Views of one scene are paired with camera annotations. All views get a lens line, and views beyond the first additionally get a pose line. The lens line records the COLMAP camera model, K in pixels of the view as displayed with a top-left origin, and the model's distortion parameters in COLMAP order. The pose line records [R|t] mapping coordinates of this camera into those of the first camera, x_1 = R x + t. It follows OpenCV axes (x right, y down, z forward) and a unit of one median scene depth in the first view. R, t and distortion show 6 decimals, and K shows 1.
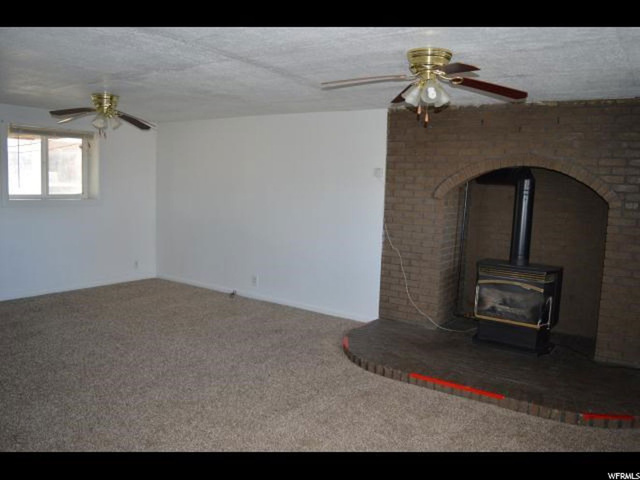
lens RADIAL K [[523.1, 0, 320.0], [0, 523.1, 240.0], [0, 0, 1]] dist [-0.120269, -0.000362]
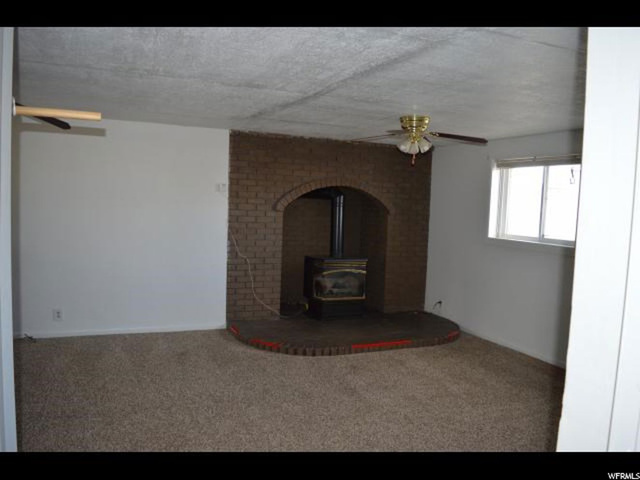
lens RADIAL K [[523.1, 0, 320.0], [0, 523.1, 240.0], [0, 0, 1]] dist [-0.120269, -0.000362]
pose [[0.499842, -0.082469, 0.862181, -0.757945], [0.070638, 0.996022, 0.054320, -0.069560], [-0.863231, 0.033752, 0.503679, 0.297726]]
